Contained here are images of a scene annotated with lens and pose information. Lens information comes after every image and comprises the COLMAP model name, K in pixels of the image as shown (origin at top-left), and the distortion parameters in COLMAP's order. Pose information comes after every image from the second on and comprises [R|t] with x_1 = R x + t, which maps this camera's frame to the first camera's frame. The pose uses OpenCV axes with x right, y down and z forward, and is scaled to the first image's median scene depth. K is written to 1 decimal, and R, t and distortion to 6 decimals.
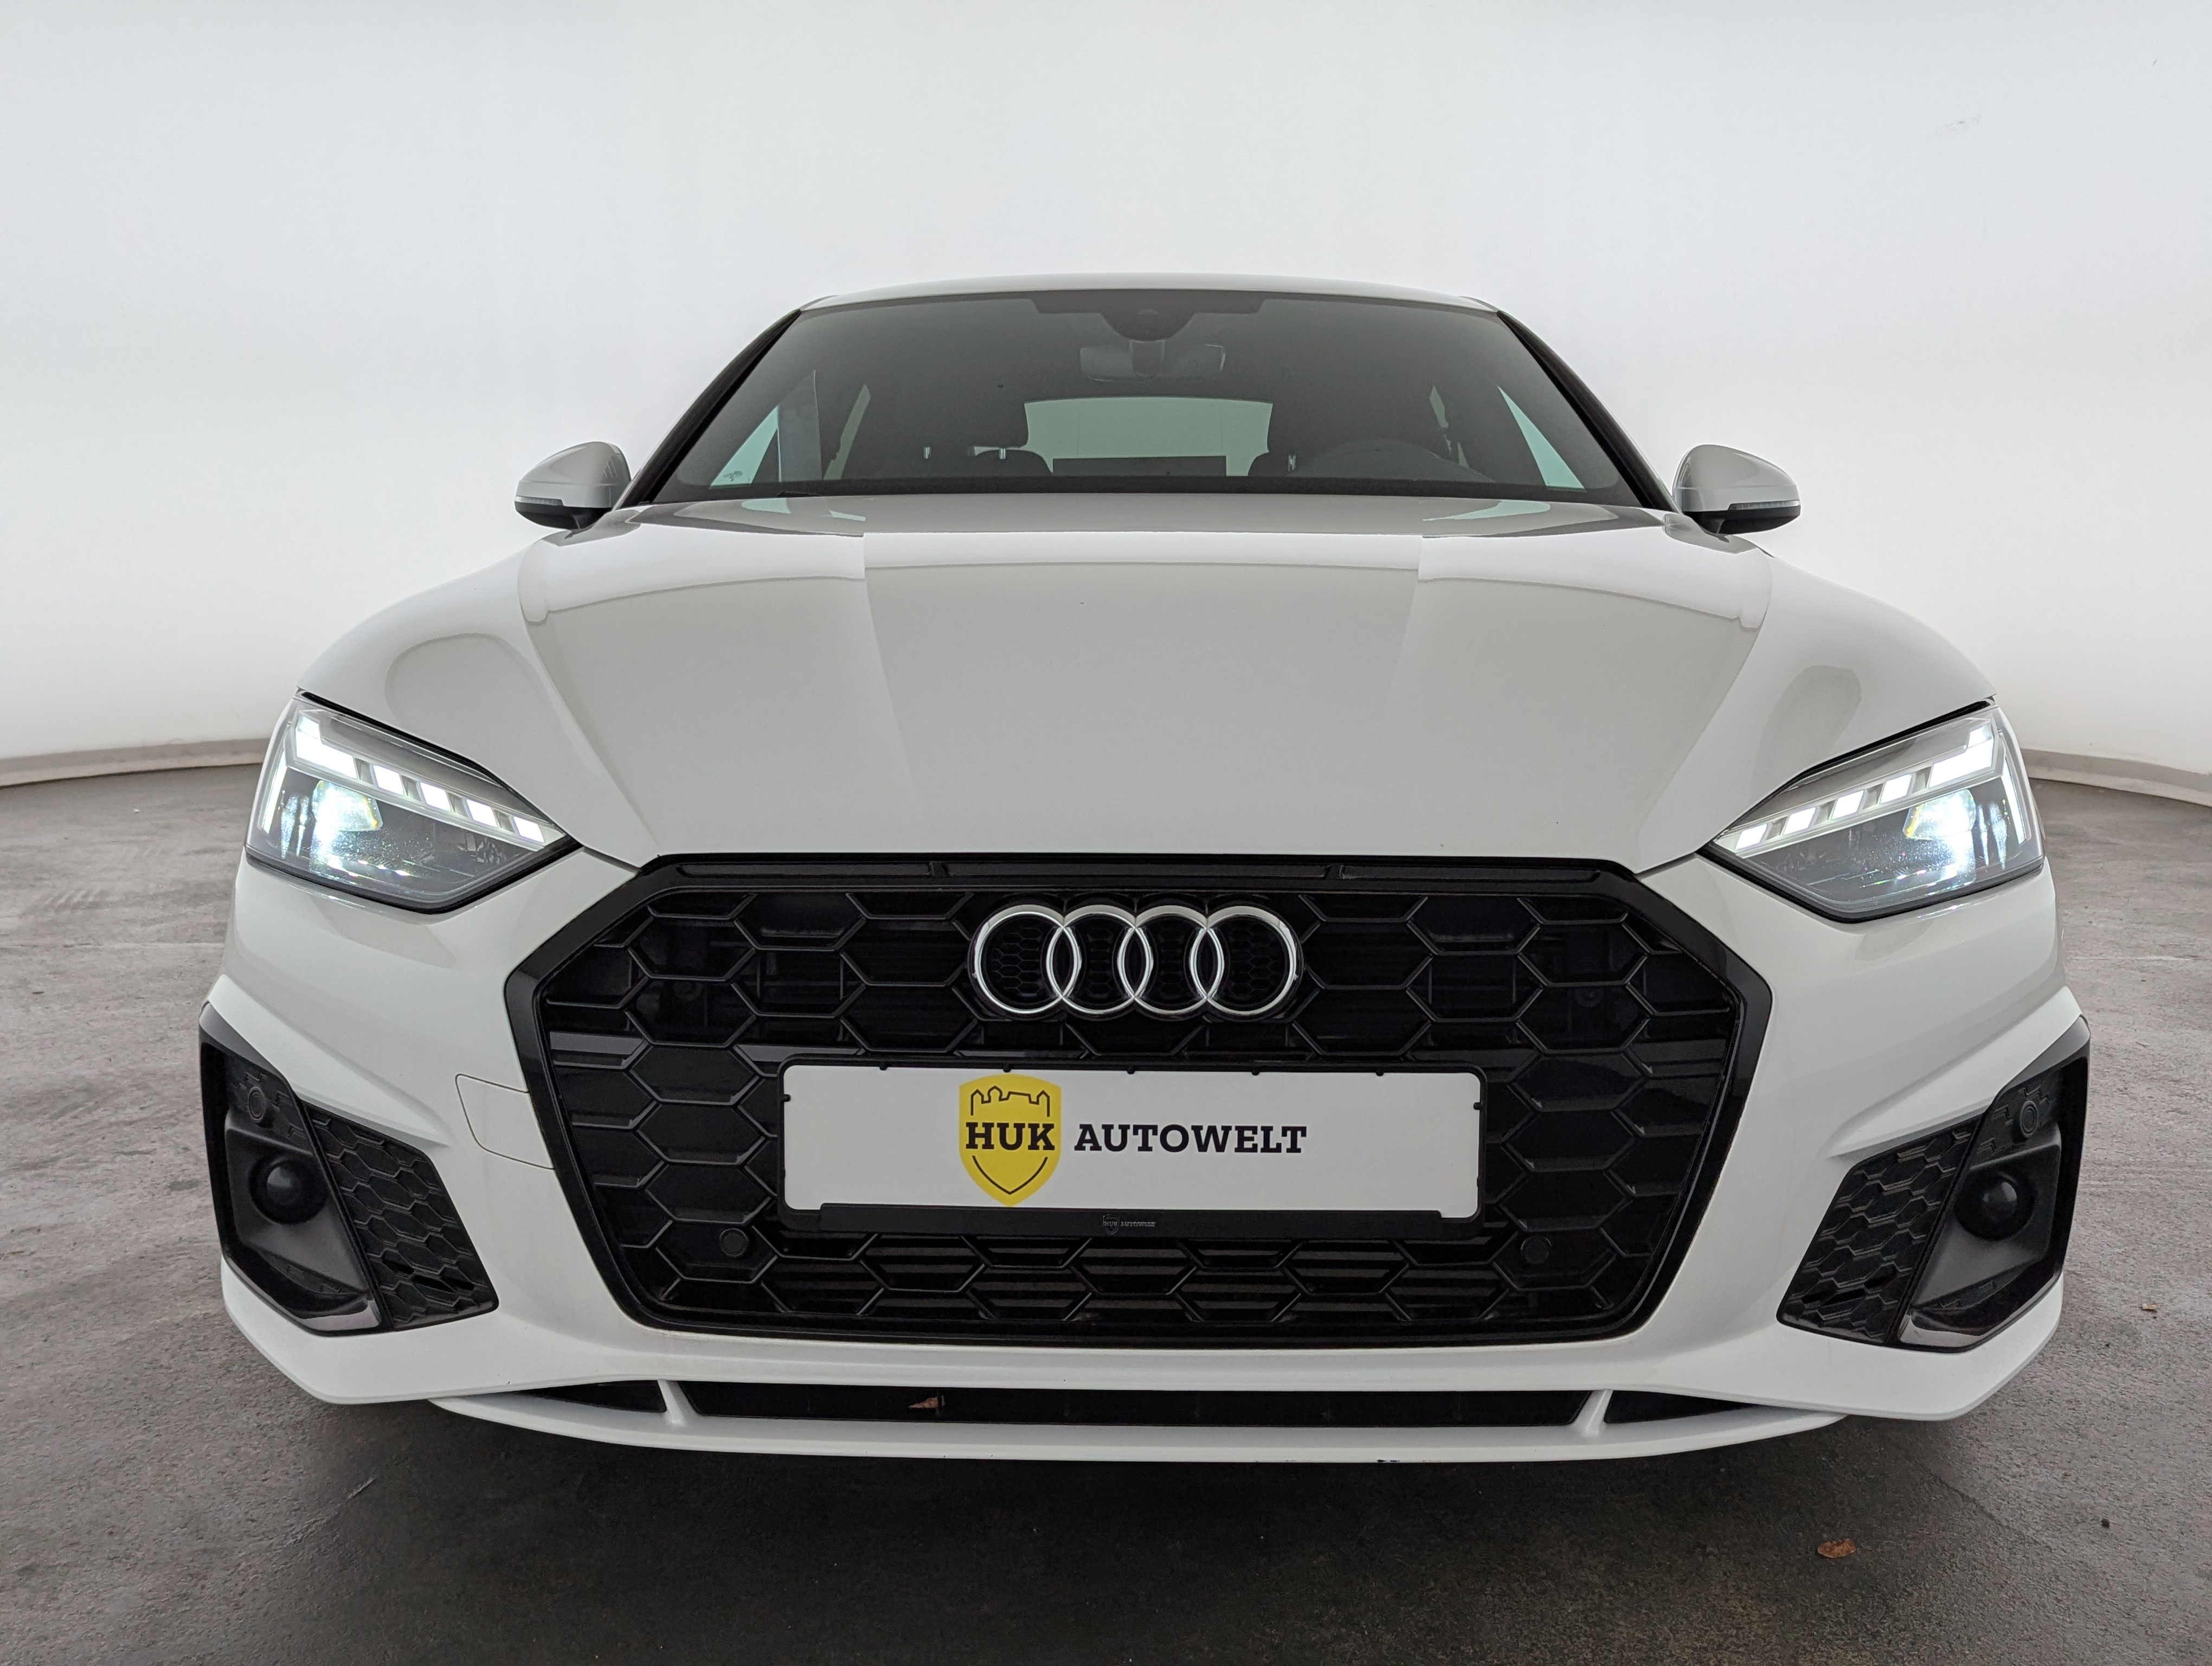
lens RADIAL K [[2111.4, 0, 1087.2], [0, 2111.4, 839.3], [0, 0, 1]] dist [0.054476, 0.000000]
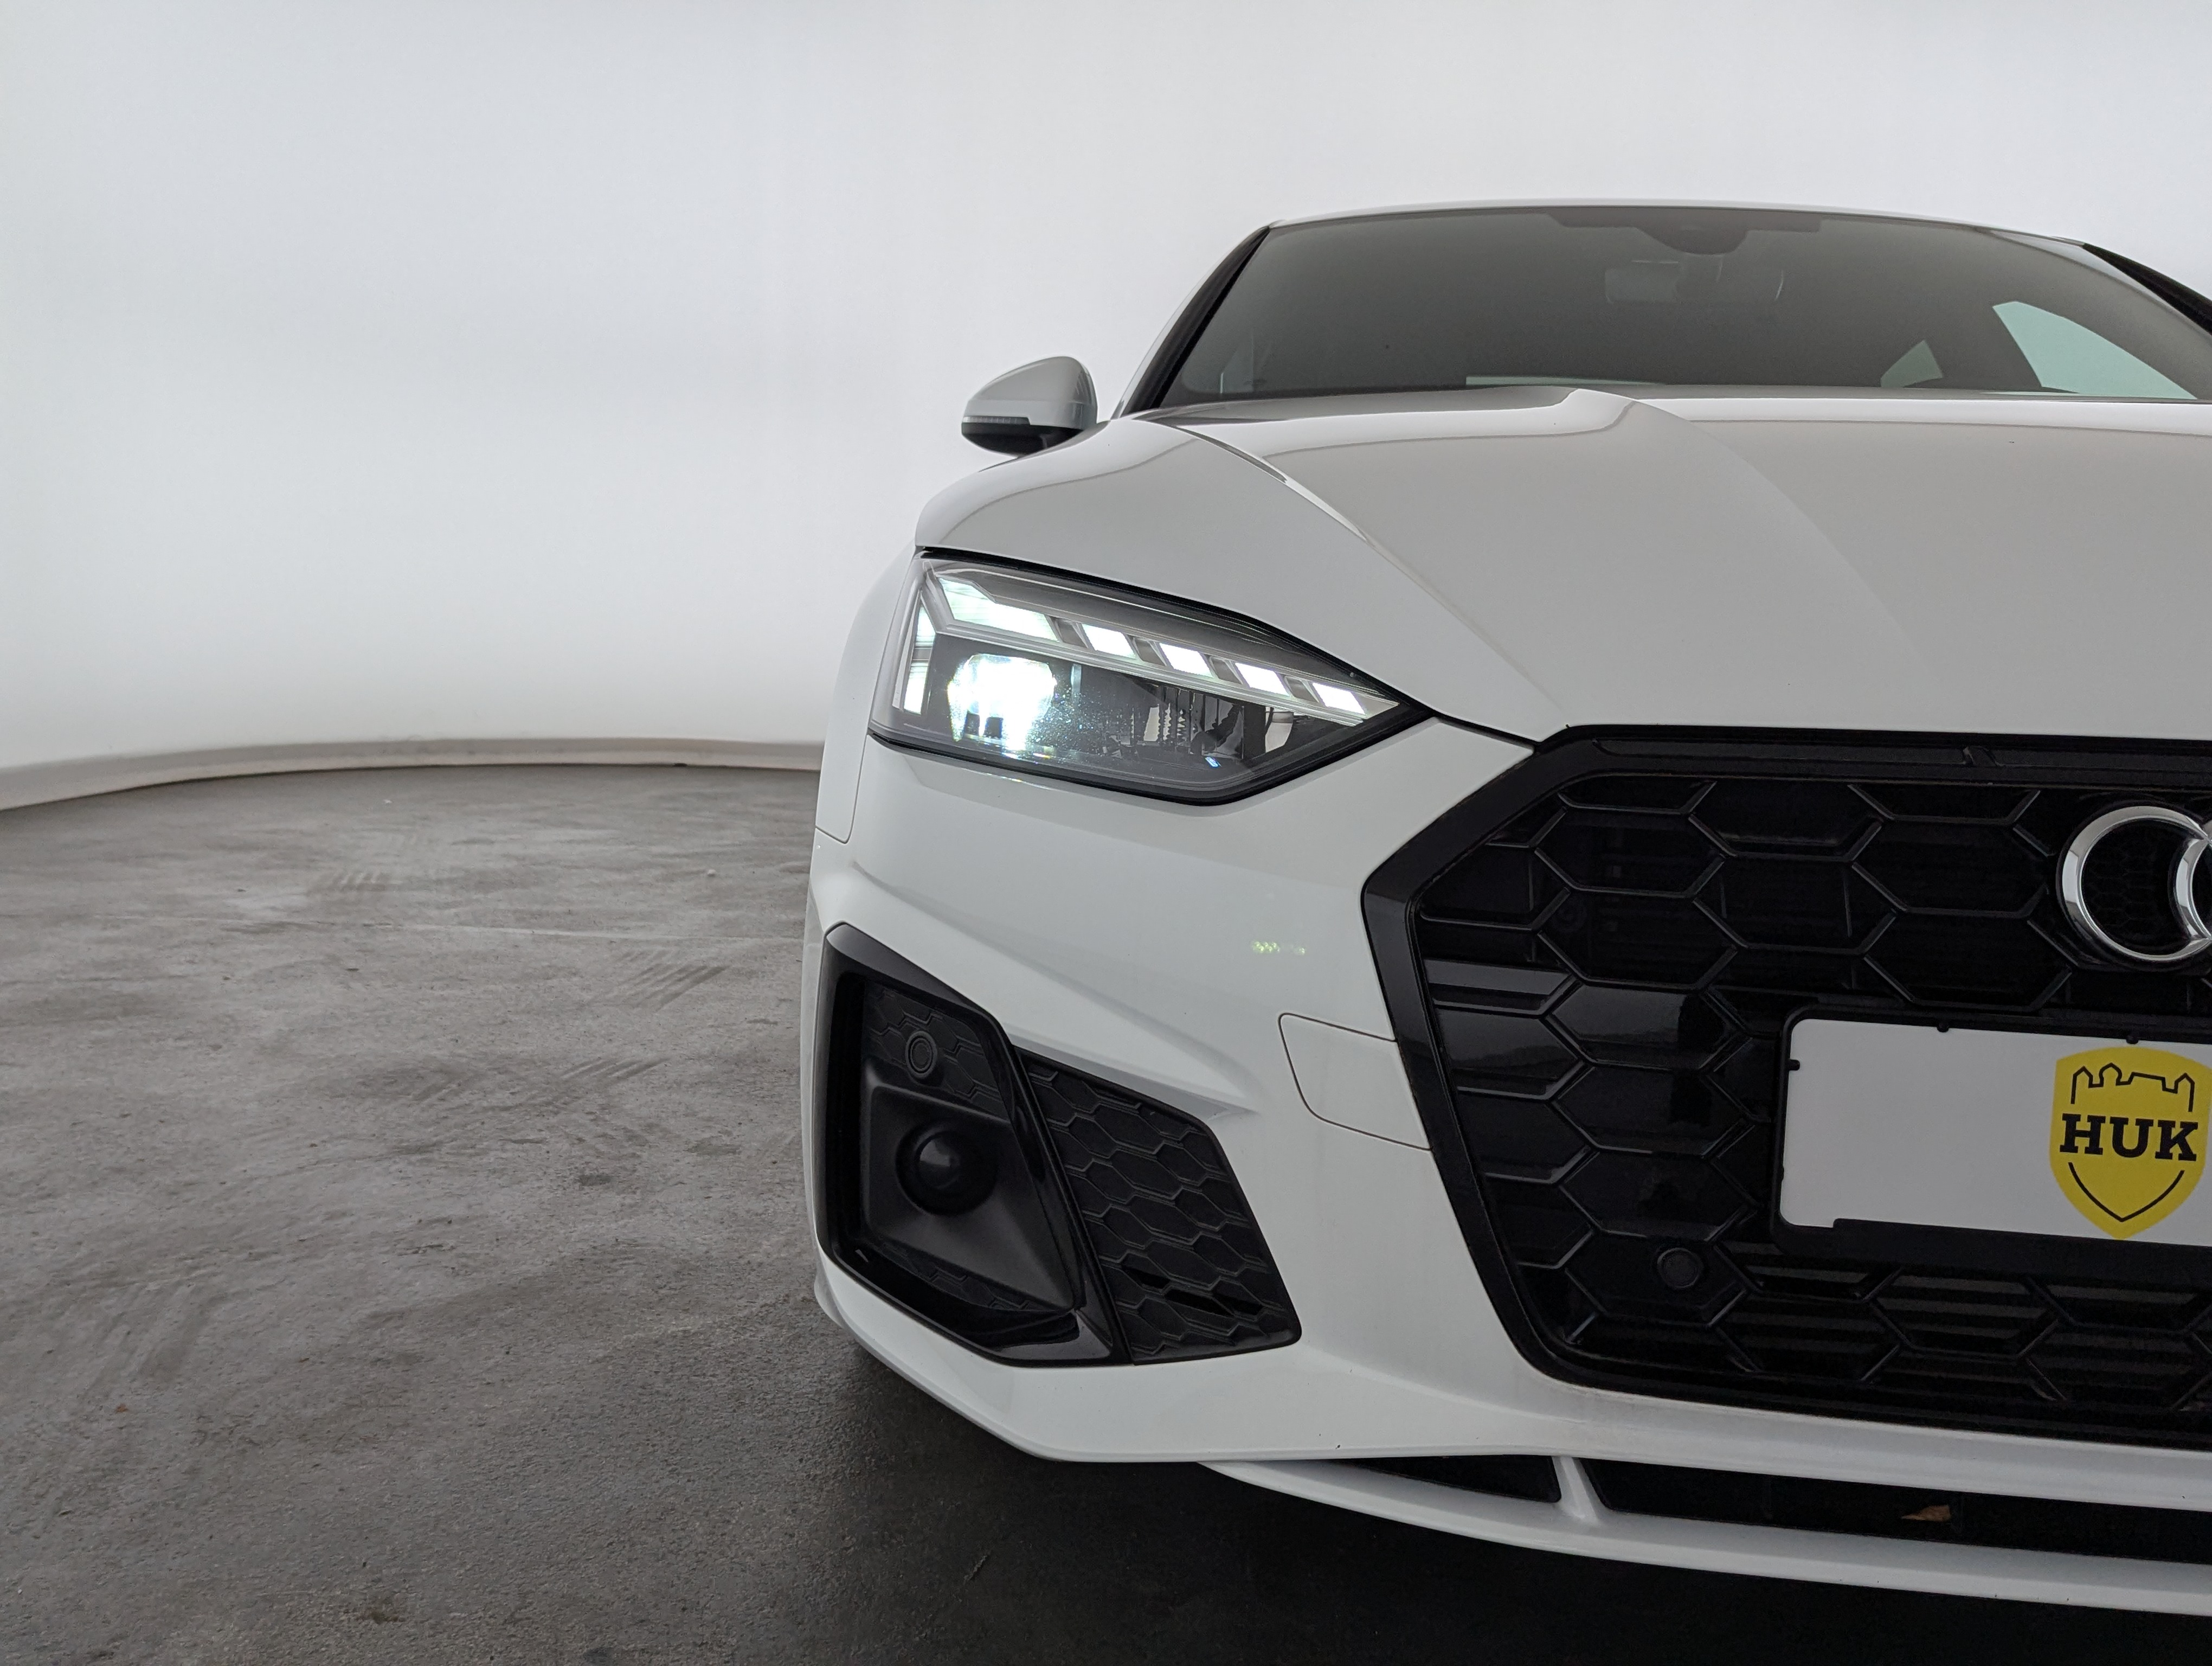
lens RADIAL K [[2111.4, 0, 1114.8], [0, 2111.4, 819.6], [0, 0, 1]] dist [0.054476, 0.000000]
pose [[0.998181, 0.041229, -0.043976, -0.312510], [-0.042984, 0.998285, -0.039733, 0.072322], [0.042263, 0.041551, 0.998242, 0.260007]]
